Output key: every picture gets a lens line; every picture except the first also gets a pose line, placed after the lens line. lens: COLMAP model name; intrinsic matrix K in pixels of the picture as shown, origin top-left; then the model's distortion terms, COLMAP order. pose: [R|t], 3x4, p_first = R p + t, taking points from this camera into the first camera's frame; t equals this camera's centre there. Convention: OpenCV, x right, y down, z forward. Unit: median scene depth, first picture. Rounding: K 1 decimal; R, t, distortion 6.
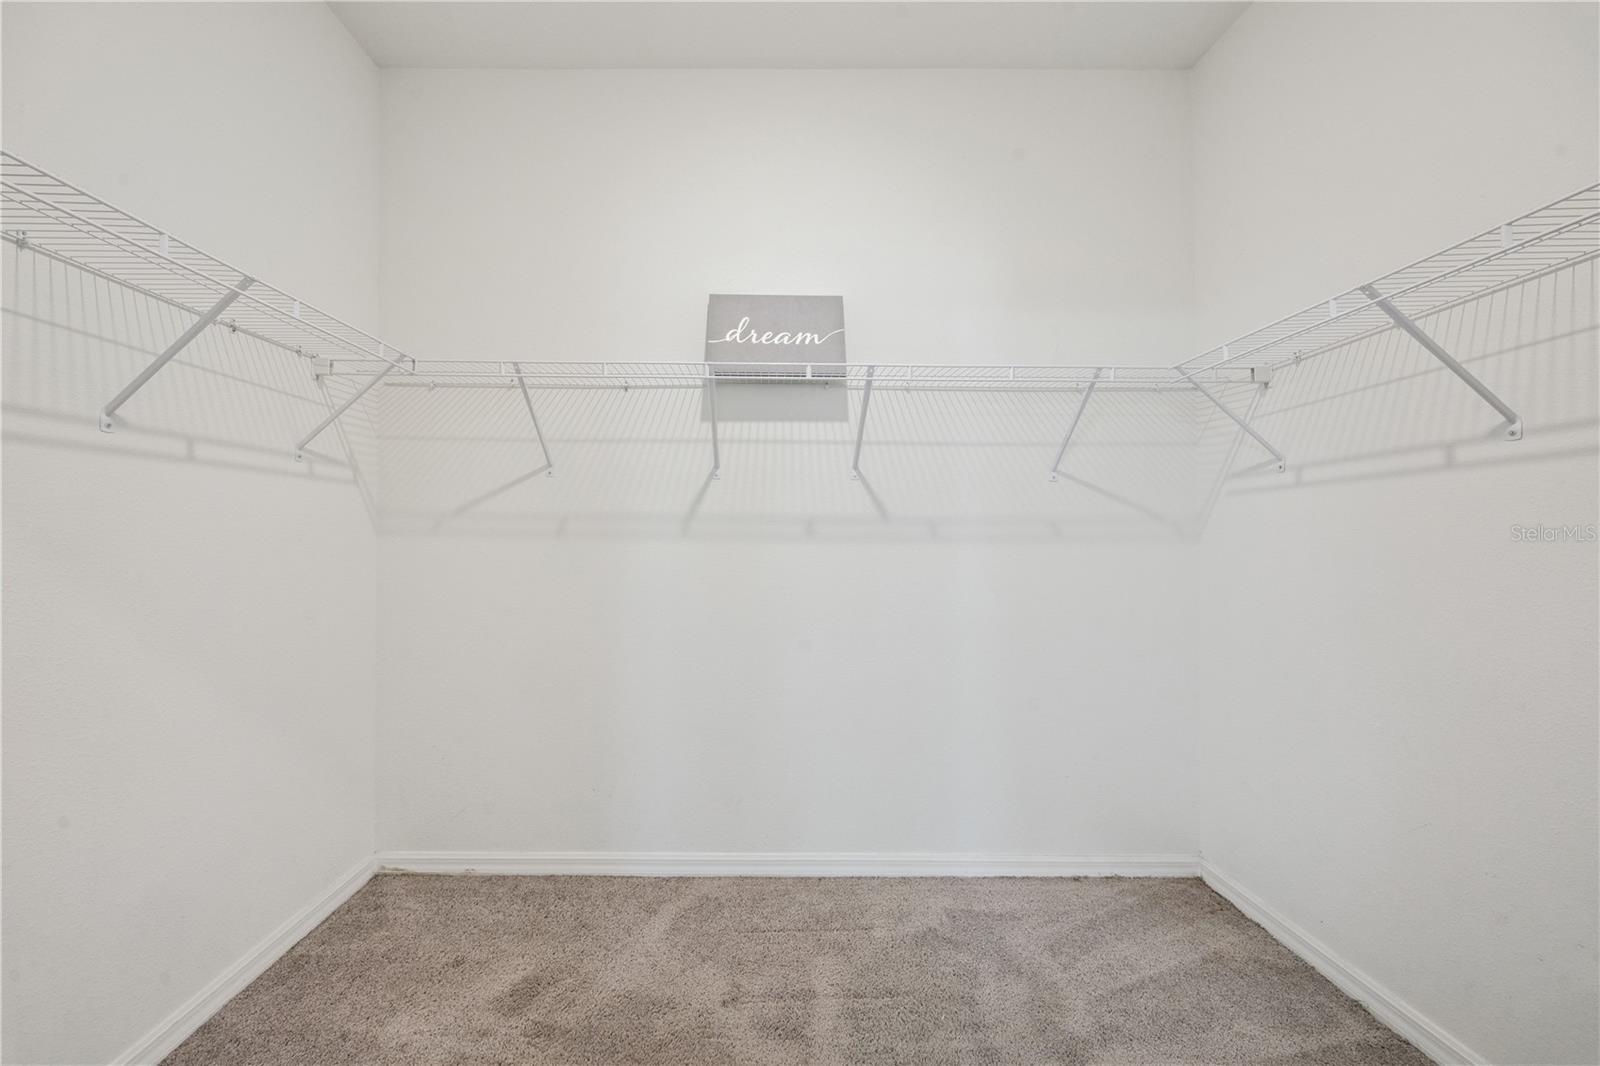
lens RADIAL K [[607.6, 0, 793.7], [0, 607.6, 535.7], [0, 0, 1]] dist [-0.003517, -0.000555]
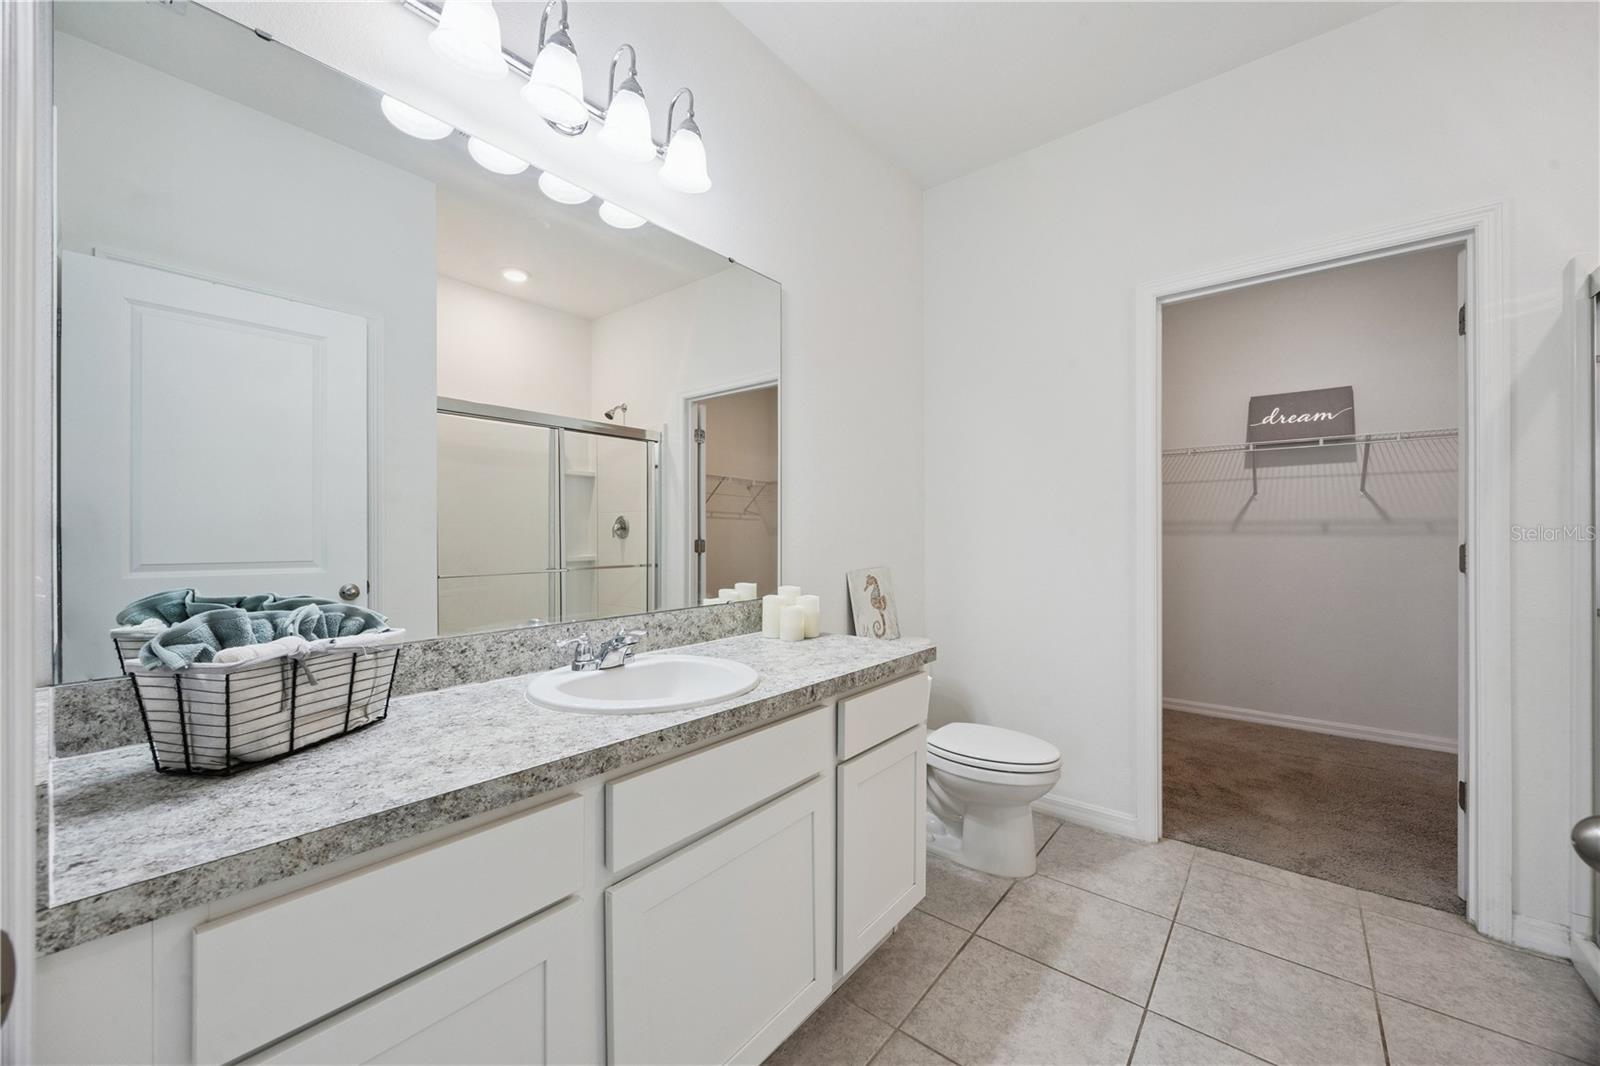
lens RADIAL K [[607.6, 0, 791.4], [0, 607.6, 537.3], [0, 0, 1]] dist [-0.003517, -0.000555]
pose [[0.734951, 0.001717, -0.678118, 0.078971], [-0.005728, 0.999977, -0.003676, 0.029364], [0.678096, 0.006585, 0.734944, -1.242360]]
